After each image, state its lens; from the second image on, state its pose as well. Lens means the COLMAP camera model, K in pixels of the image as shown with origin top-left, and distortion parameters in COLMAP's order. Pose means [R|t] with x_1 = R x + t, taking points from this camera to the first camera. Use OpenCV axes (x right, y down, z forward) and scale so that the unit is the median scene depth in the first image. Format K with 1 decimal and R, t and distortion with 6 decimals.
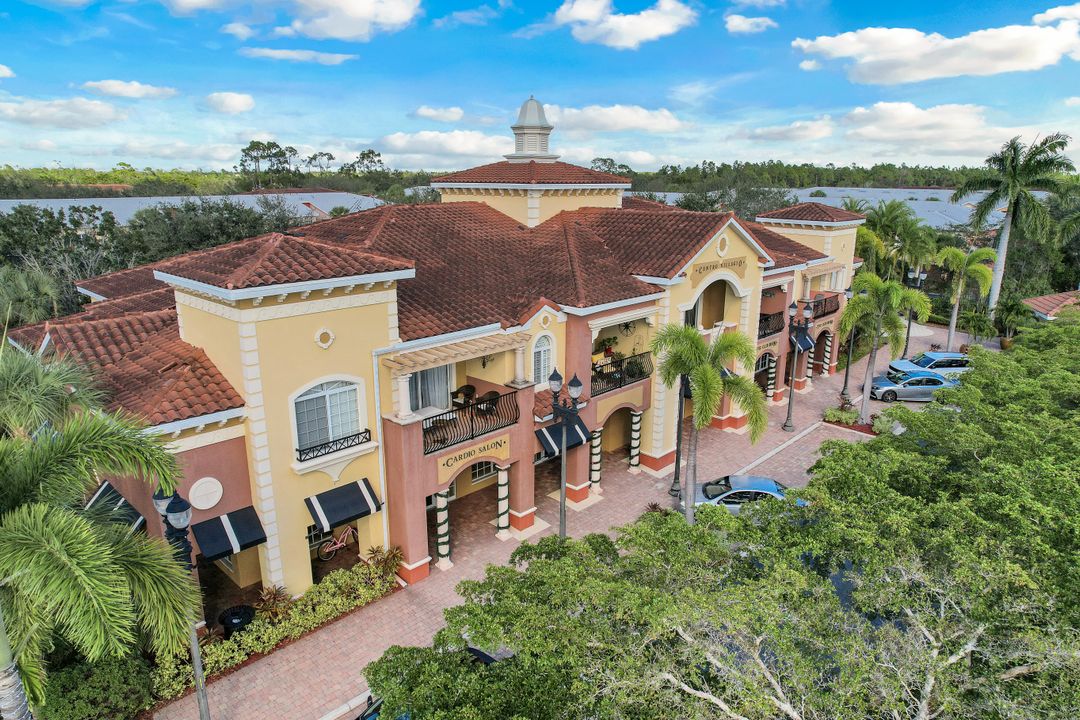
lens RADIAL K [[698.2, 0, 546.3], [0, 698.2, 356.8], [0, 0, 1]] dist [0.007041, -0.000192]
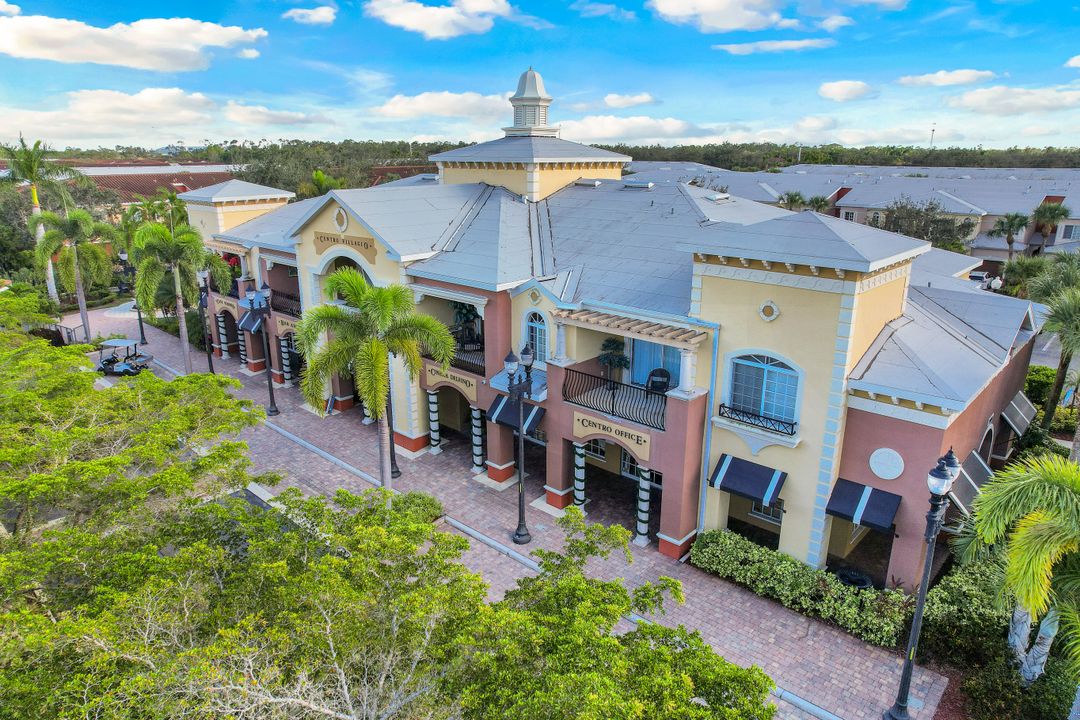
lens RADIAL K [[698.2, 0, 546.0], [0, 698.2, 355.8], [0, 0, 1]] dist [0.007041, -0.000192]
pose [[0.049766, 0.291125, -0.955390, 0.791355], [-0.240177, 0.931993, 0.271484, -0.202265], [0.969453, 0.215952, 0.116303, 0.785760]]
